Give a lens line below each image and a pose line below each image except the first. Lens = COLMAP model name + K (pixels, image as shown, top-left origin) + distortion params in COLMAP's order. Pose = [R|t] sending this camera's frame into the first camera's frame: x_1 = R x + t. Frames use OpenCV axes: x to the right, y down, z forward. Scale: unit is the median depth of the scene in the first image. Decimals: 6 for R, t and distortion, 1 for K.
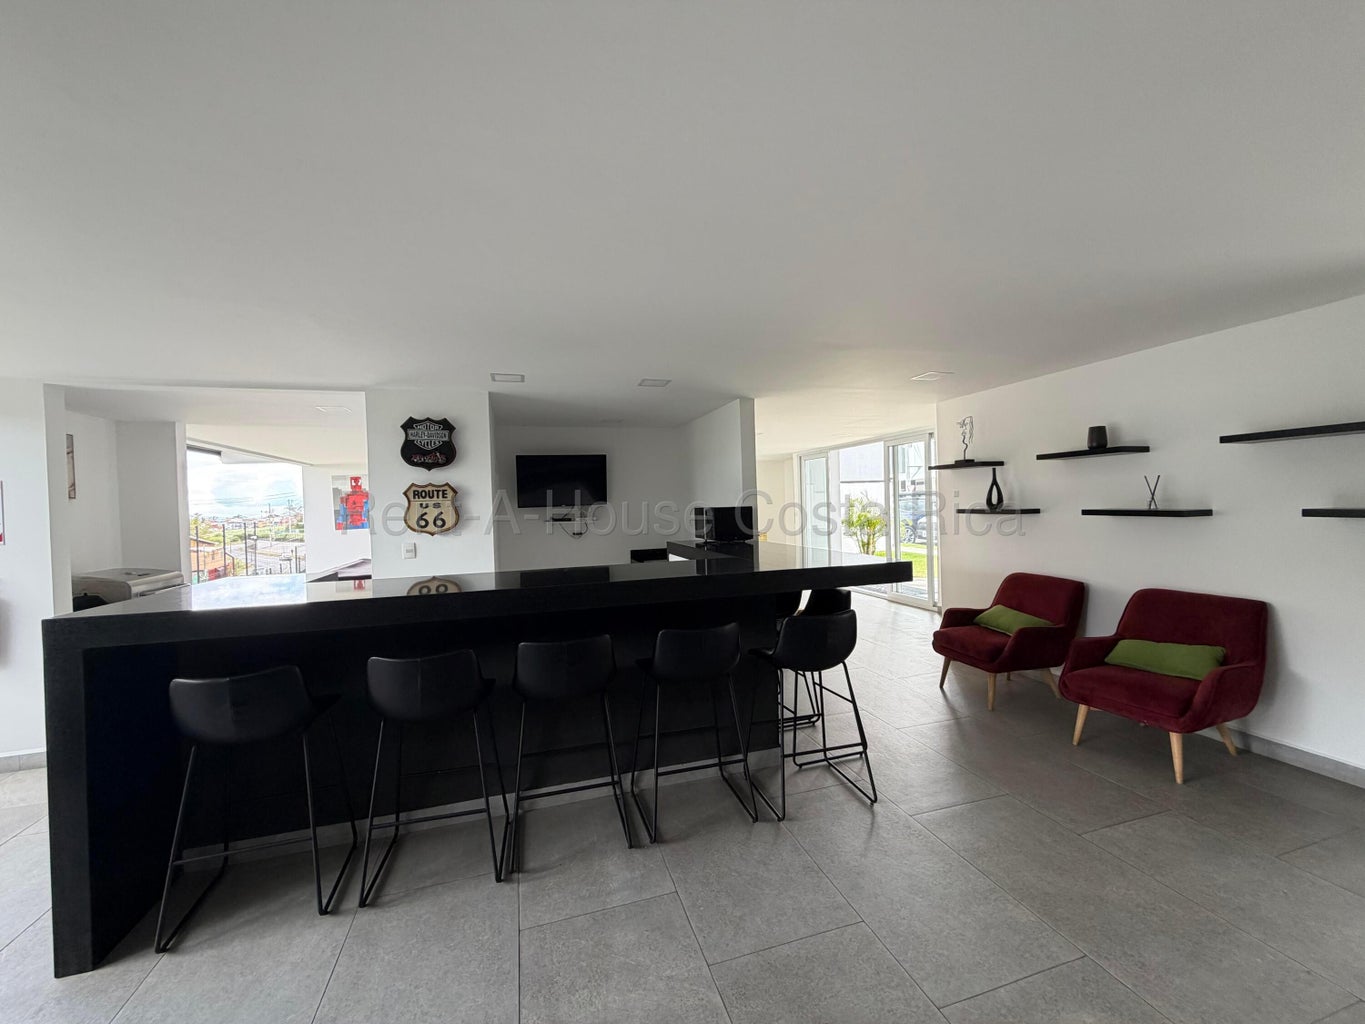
lens RADIAL K [[537.6, 0, 680.5], [0, 537.6, 511.3], [0, 0, 1]] dist [-0.003640, 0.000587]
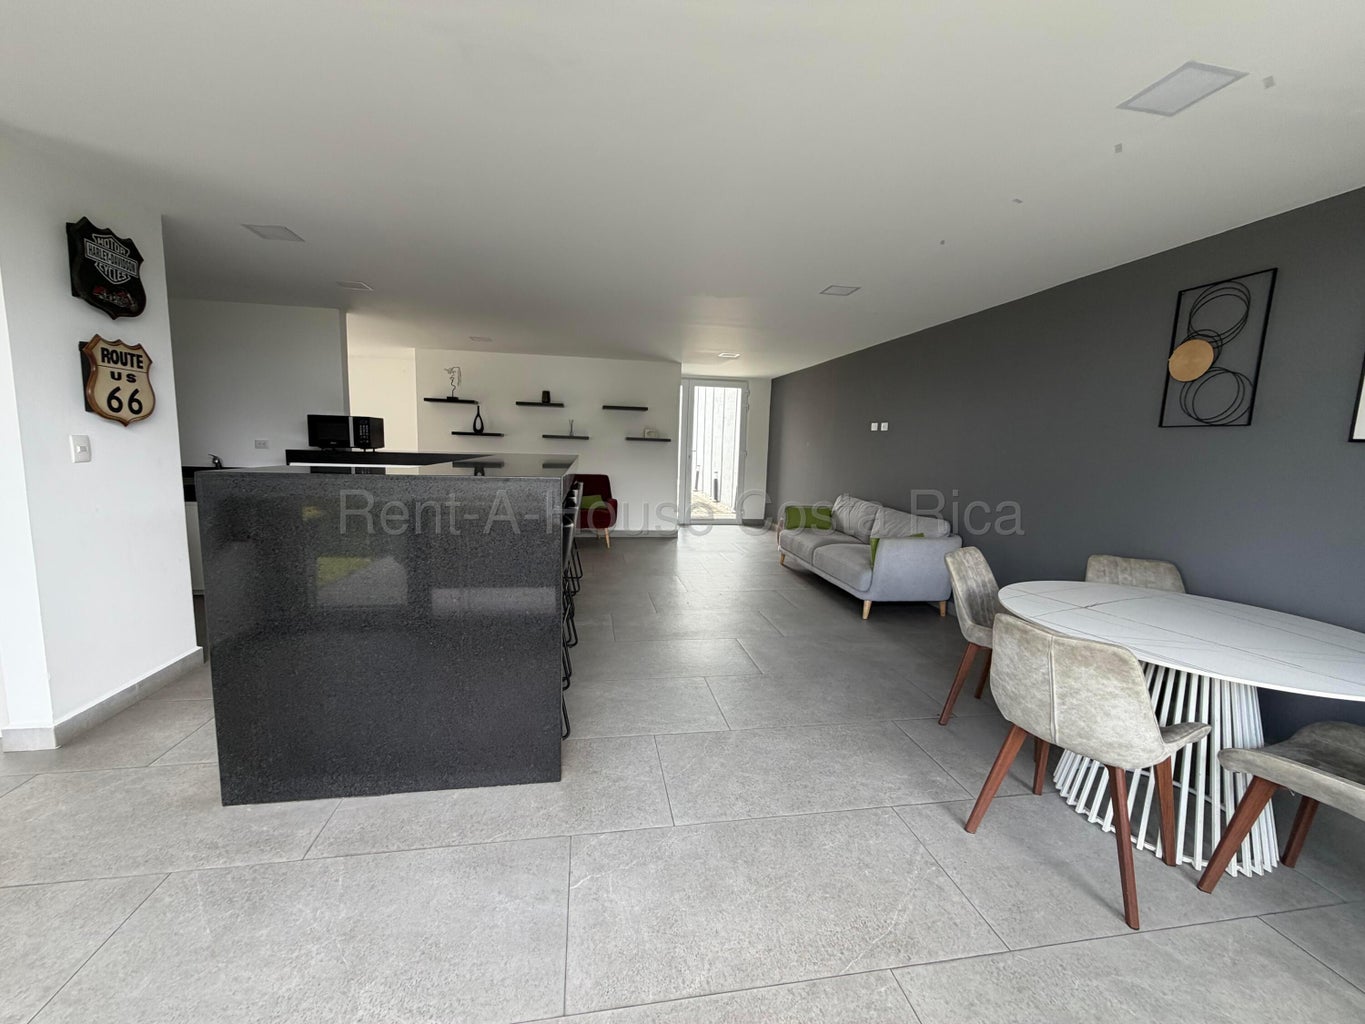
lens RADIAL K [[537.6, 0, 680.5], [0, 537.6, 511.3], [0, 0, 1]] dist [-0.003640, 0.000587]
pose [[0.116298, -0.090811, 0.989054, -1.021332], [-0.021094, 0.995361, 0.093871, 0.072967], [-0.992990, -0.031780, 0.113842, 0.276920]]
